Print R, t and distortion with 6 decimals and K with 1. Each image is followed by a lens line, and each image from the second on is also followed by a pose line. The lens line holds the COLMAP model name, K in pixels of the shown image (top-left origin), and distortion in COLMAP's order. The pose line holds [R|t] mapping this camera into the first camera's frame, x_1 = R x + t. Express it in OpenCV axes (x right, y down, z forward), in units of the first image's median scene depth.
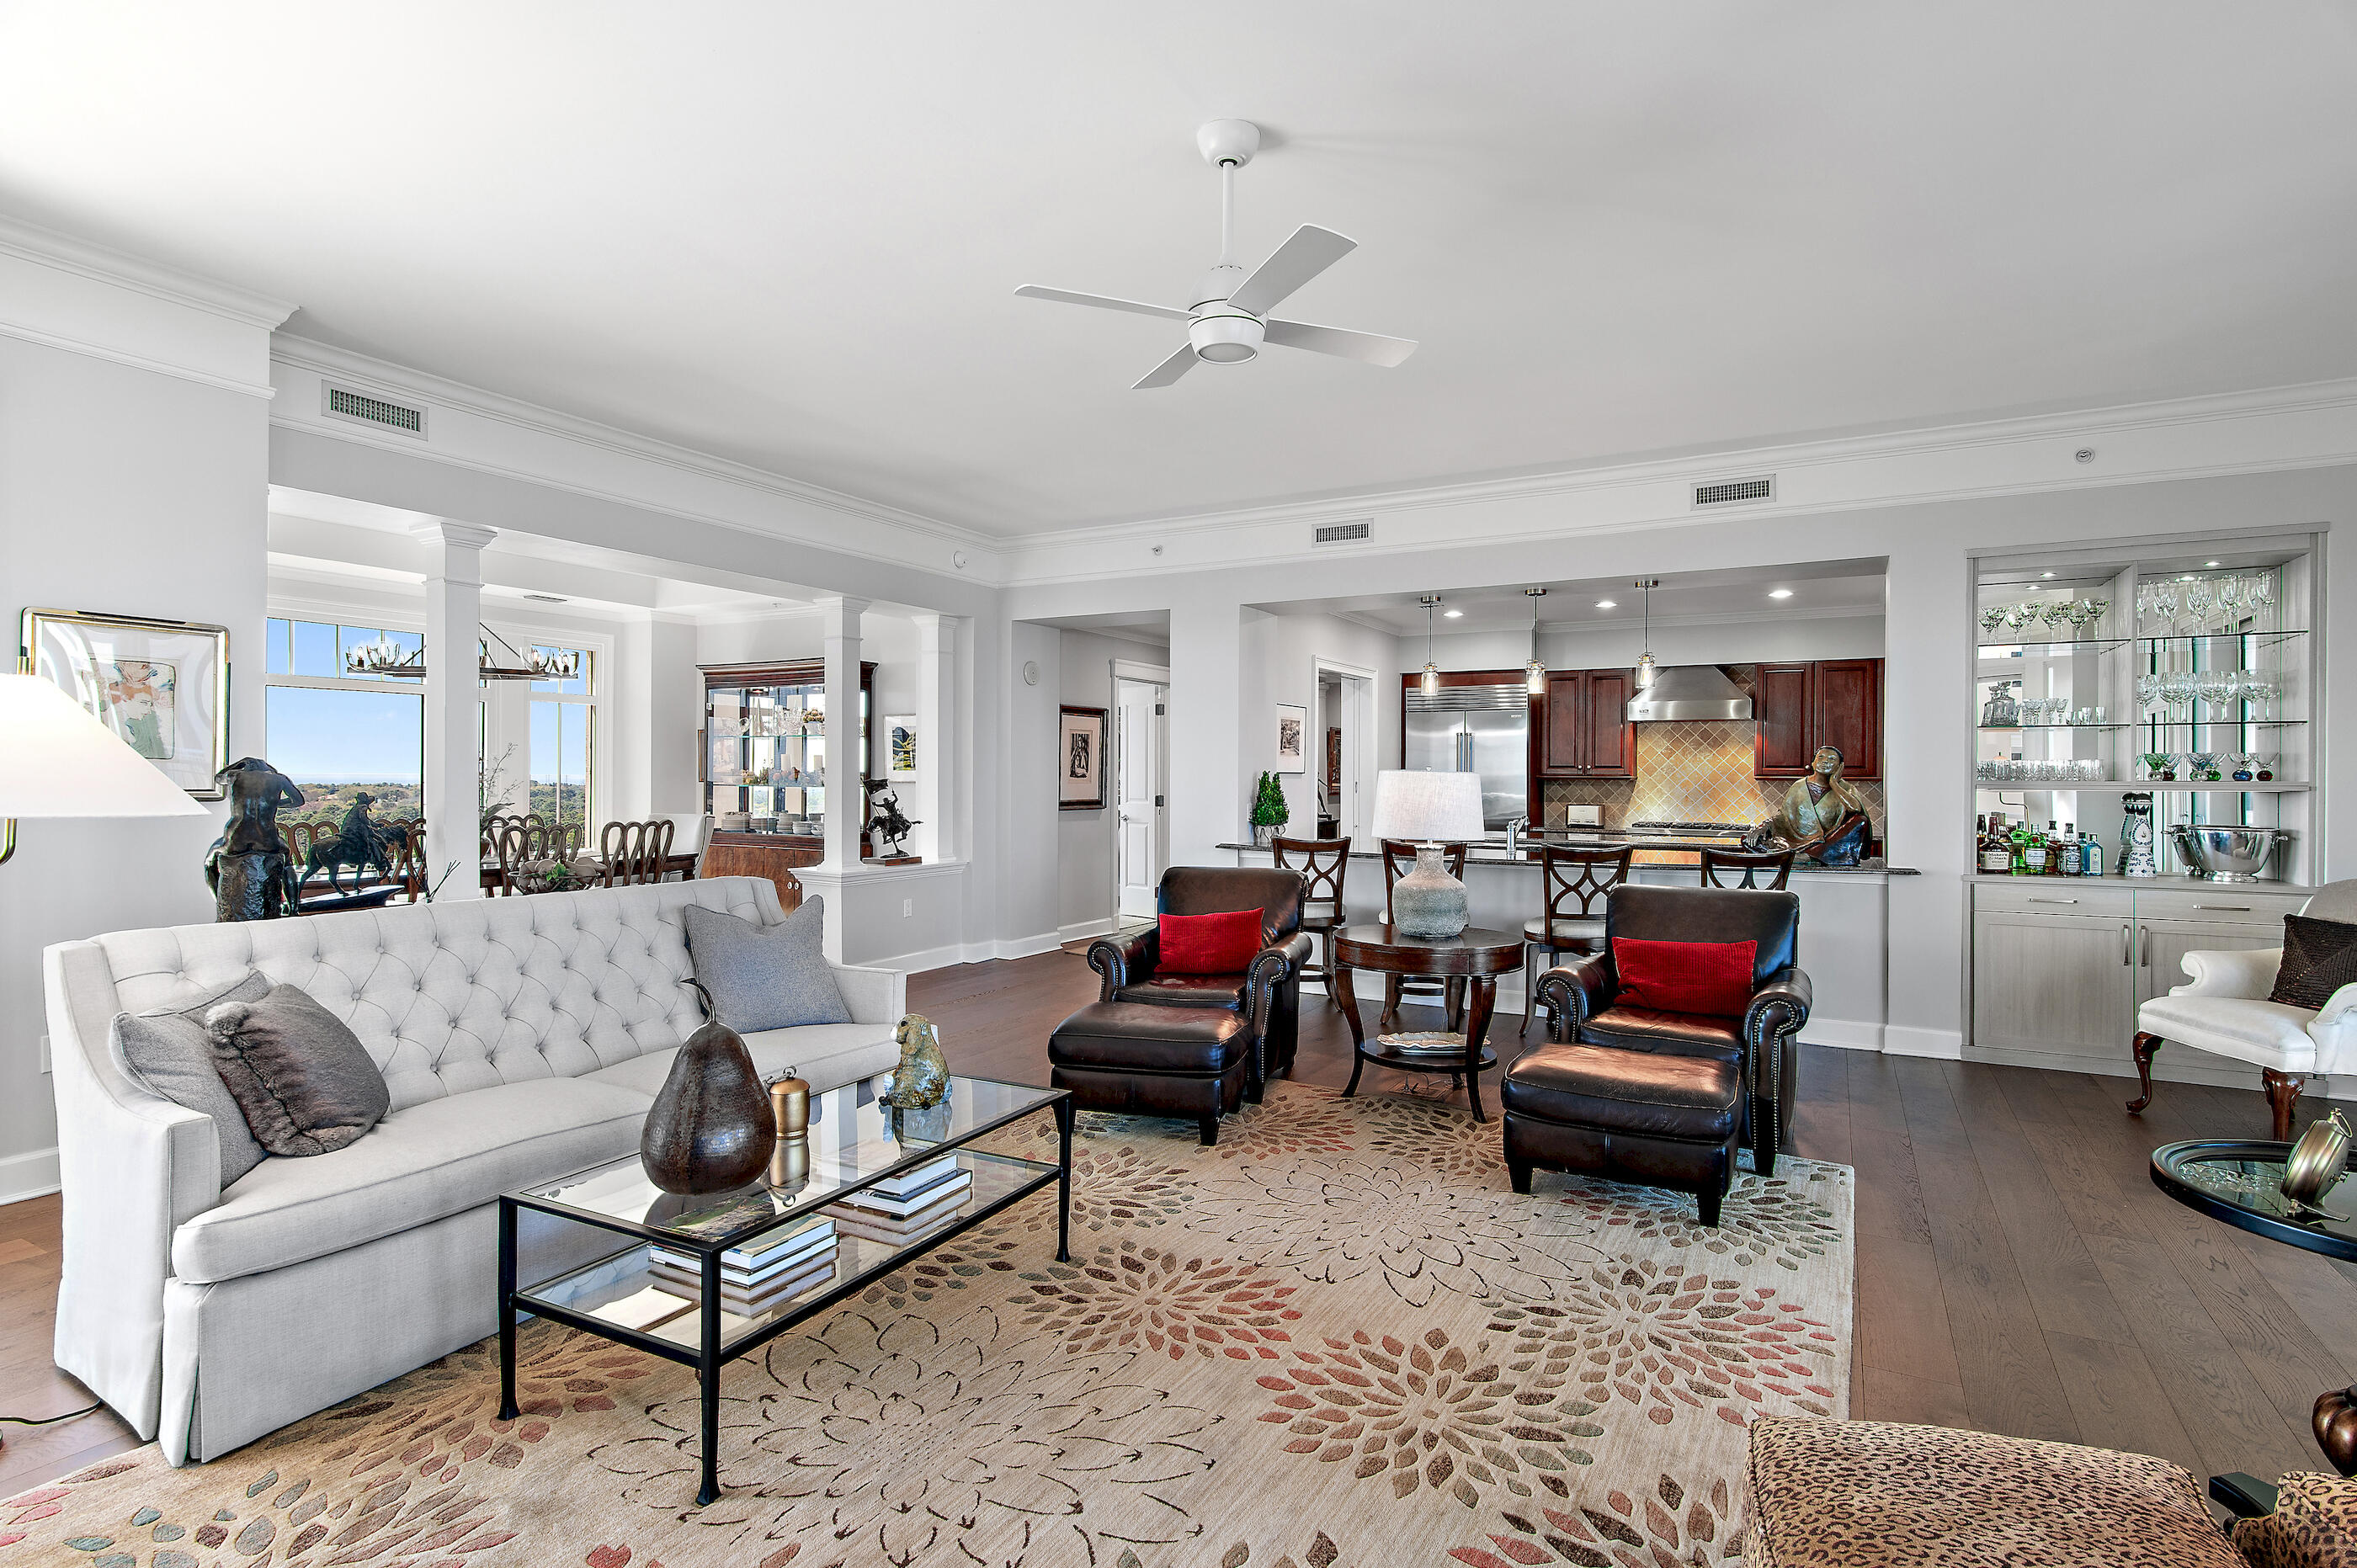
lens RADIAL K [[1161.1, 0, 1178.5], [0, 1161.1, 784.0], [0, 0, 1]] dist [0.066260, 0.000592]
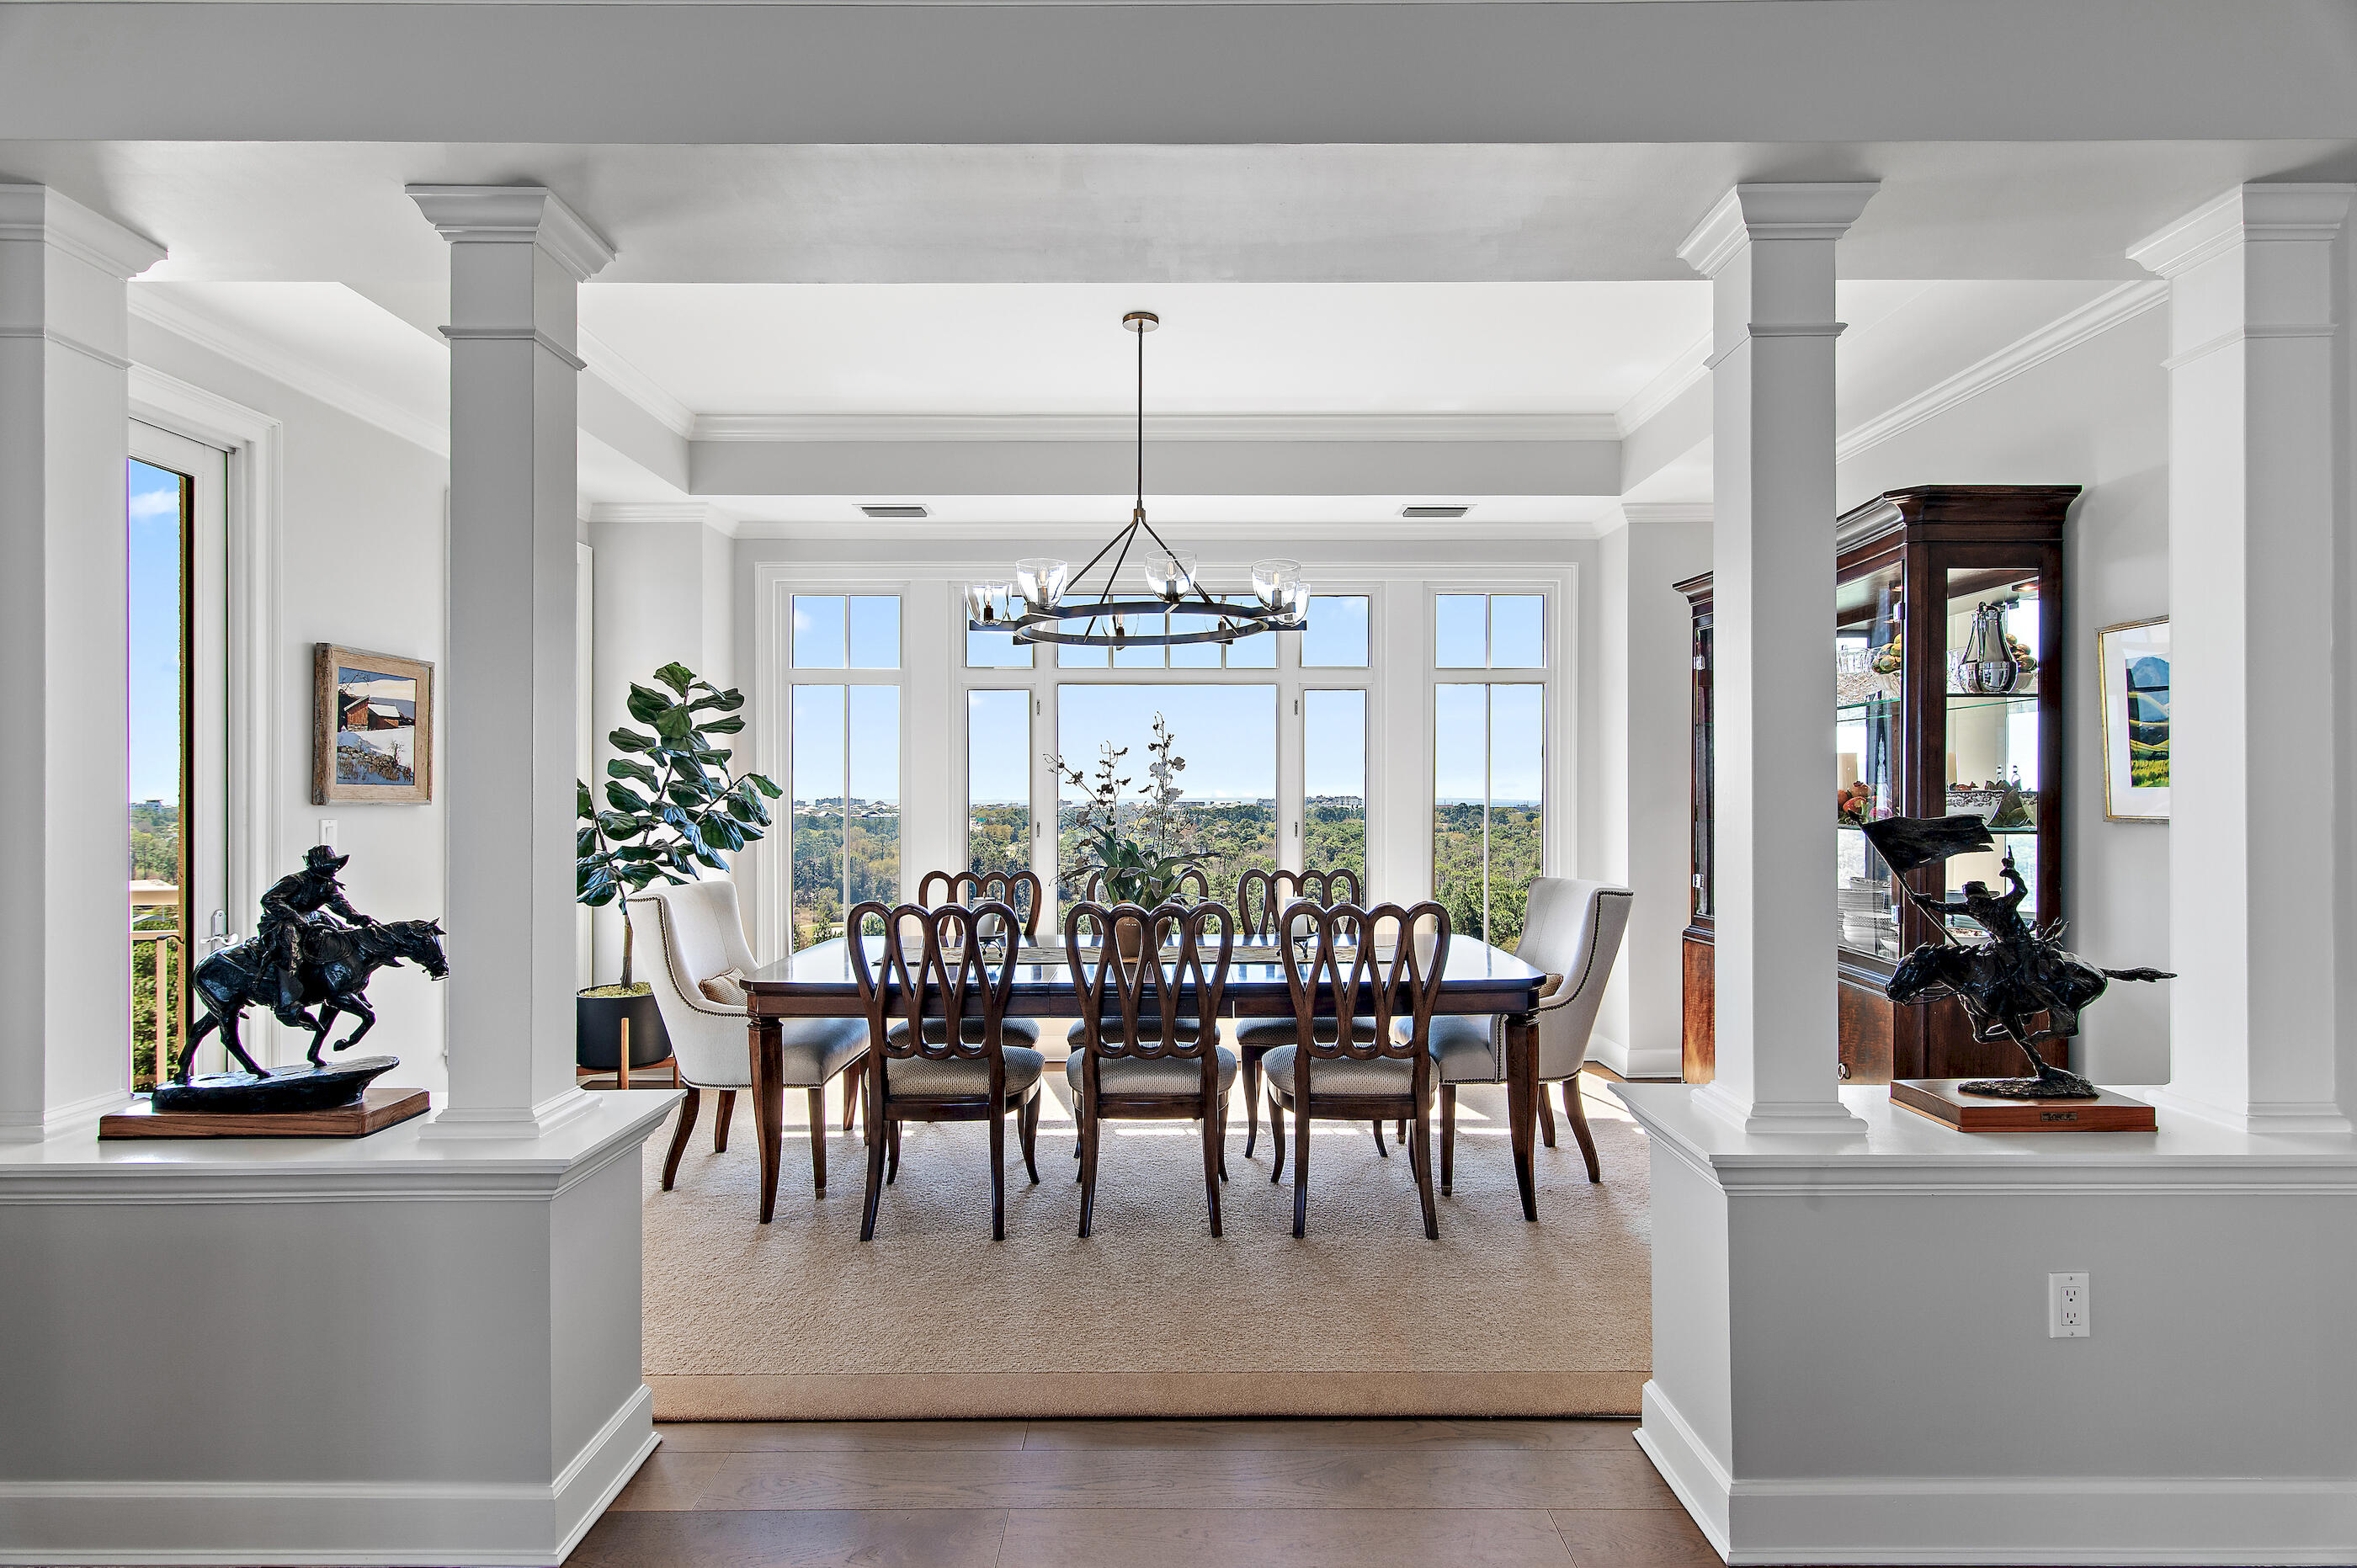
lens RADIAL K [[1161.1, 0, 1178.5], [0, 1161.1, 784.0], [0, 0, 1]] dist [0.066260, 0.000592]
pose [[0.483357, -0.013175, -0.875324, -0.082528], [-0.002417, 0.999863, -0.016384, -0.008324], [0.875420, 0.010035, 0.483259, 0.662459]]
